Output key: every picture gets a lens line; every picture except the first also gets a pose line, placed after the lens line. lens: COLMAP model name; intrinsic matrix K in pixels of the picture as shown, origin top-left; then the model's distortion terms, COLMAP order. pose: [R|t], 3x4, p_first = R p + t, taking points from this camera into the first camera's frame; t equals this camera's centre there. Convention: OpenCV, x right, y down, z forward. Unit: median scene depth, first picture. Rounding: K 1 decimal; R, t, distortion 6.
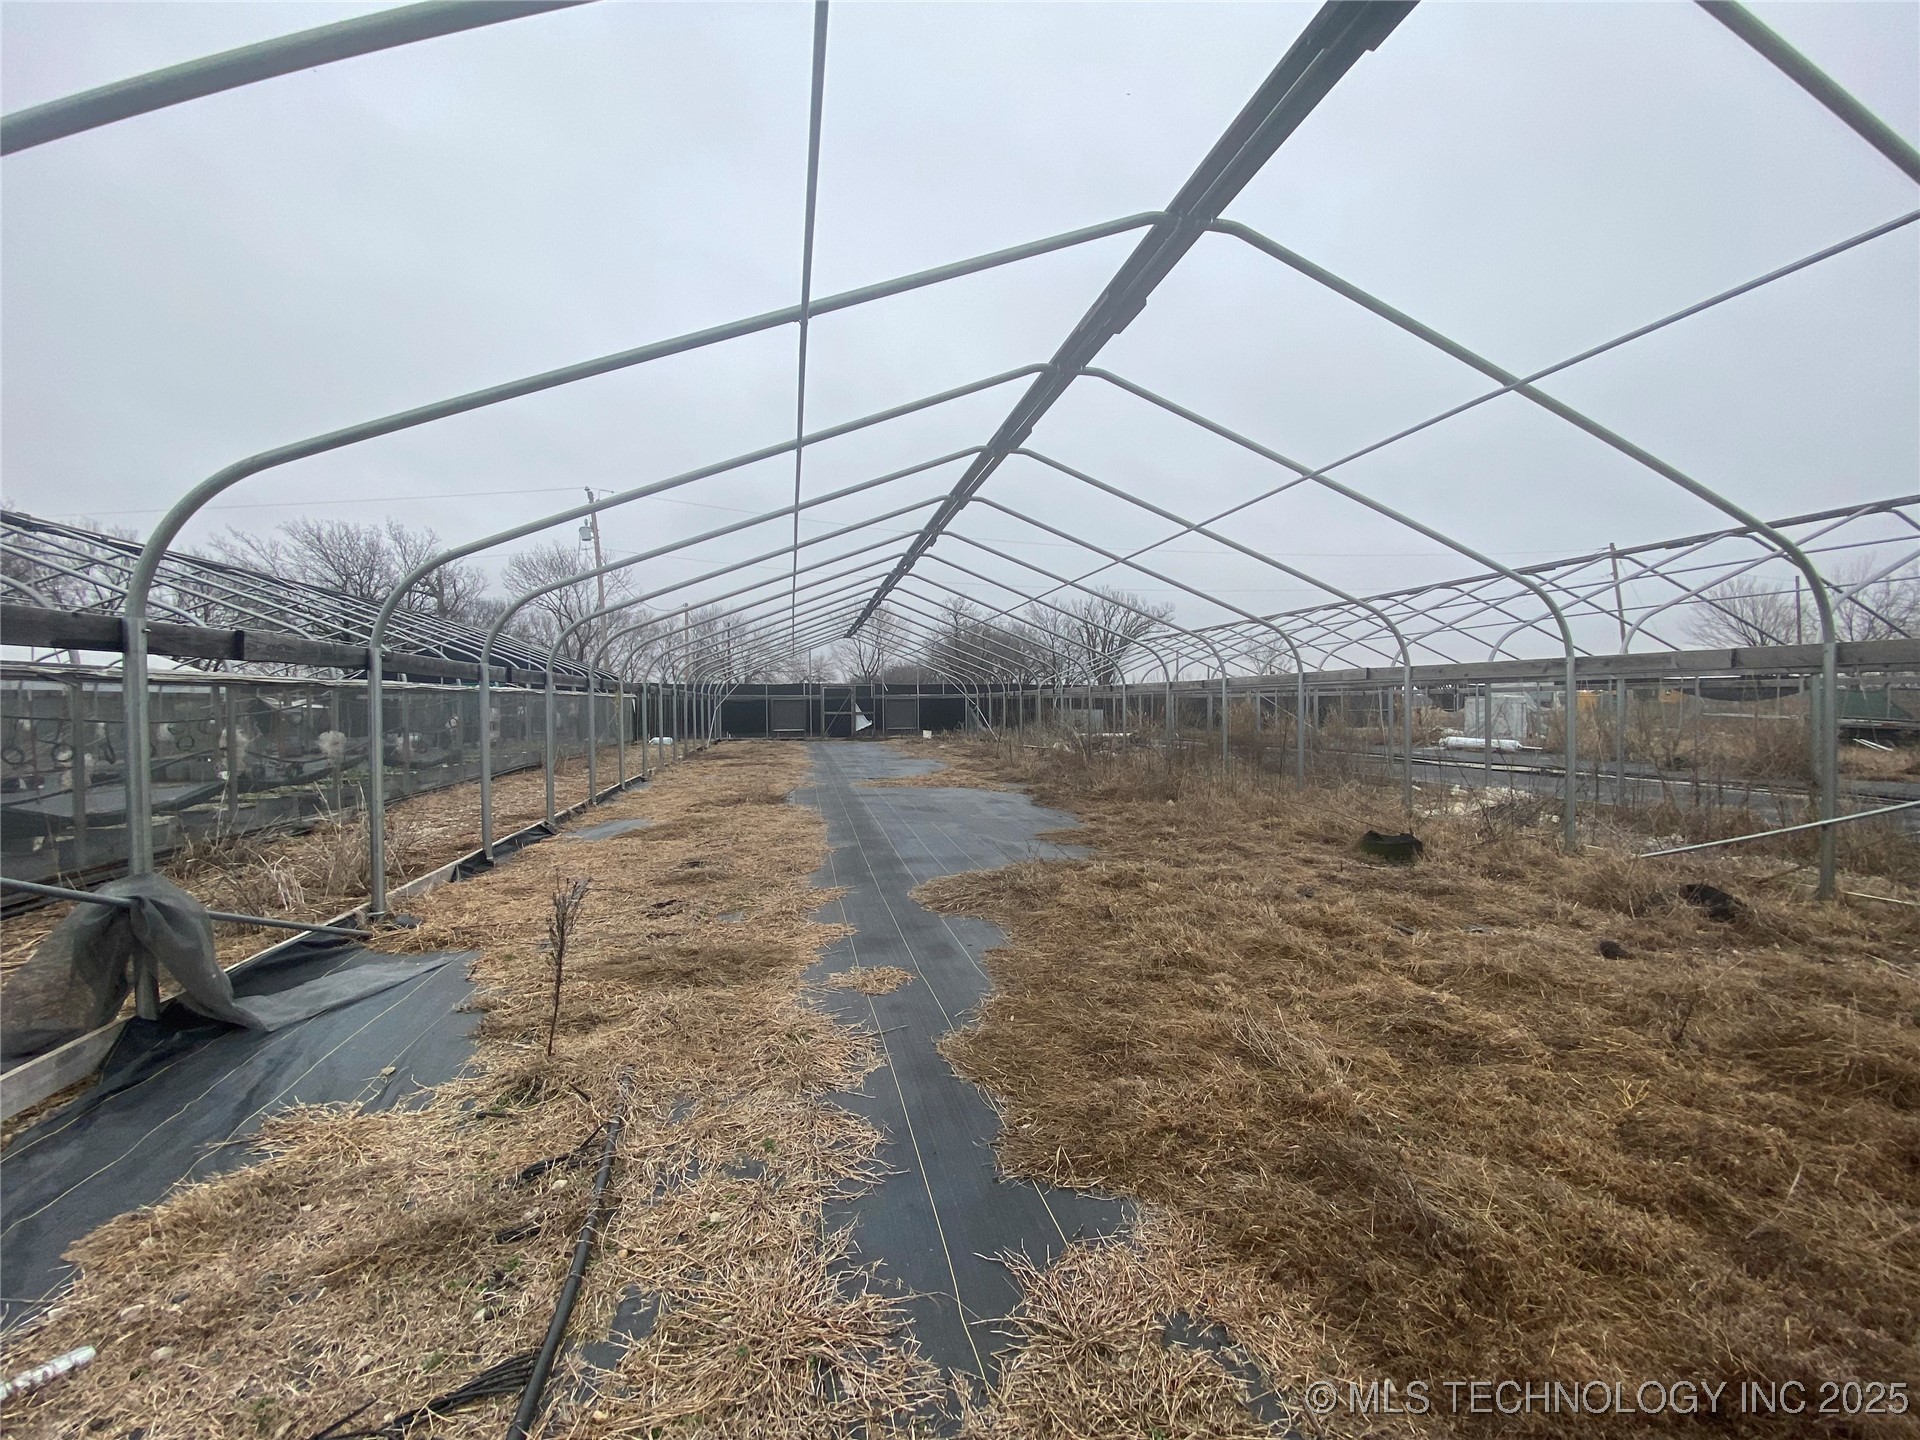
lens RADIAL K [[780.3, 0, 960.0], [0, 780.3, 720.0], [0, 0, 1]] dist [0.001787, -0.013400]
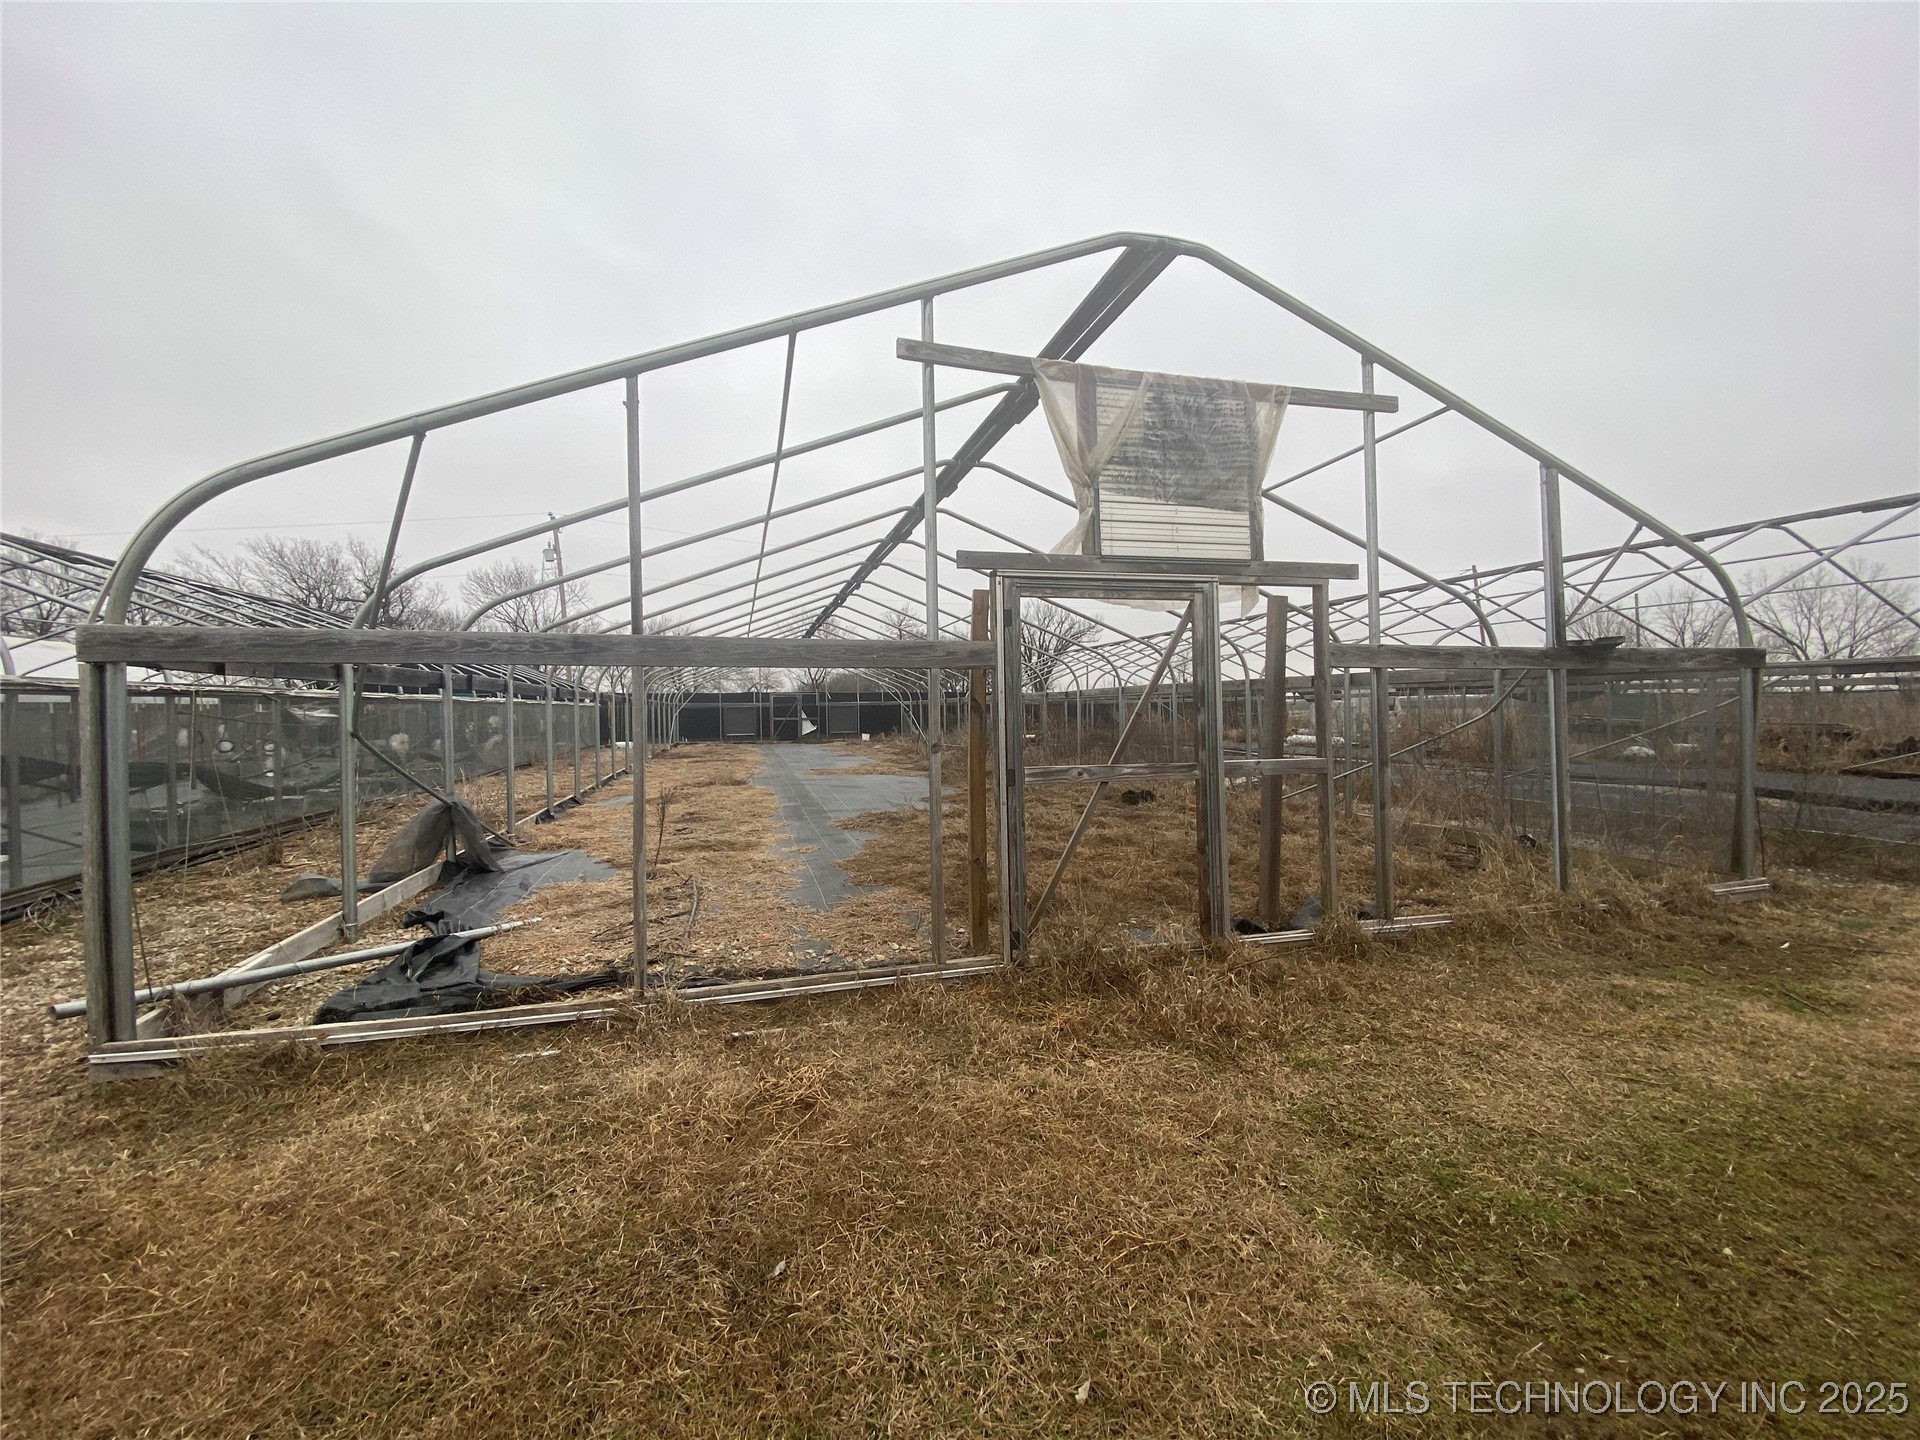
lens RADIAL K [[809.8, 0, 990.5], [0, 809.8, 720.3], [0, 0, 1]] dist [-0.031619, -0.000109]
pose [[0.995674, -0.006908, 0.092661, 0.024898], [0.007627, 0.999943, -0.007407, 0.003586], [-0.092605, 0.008081, 0.995670, -0.157209]]
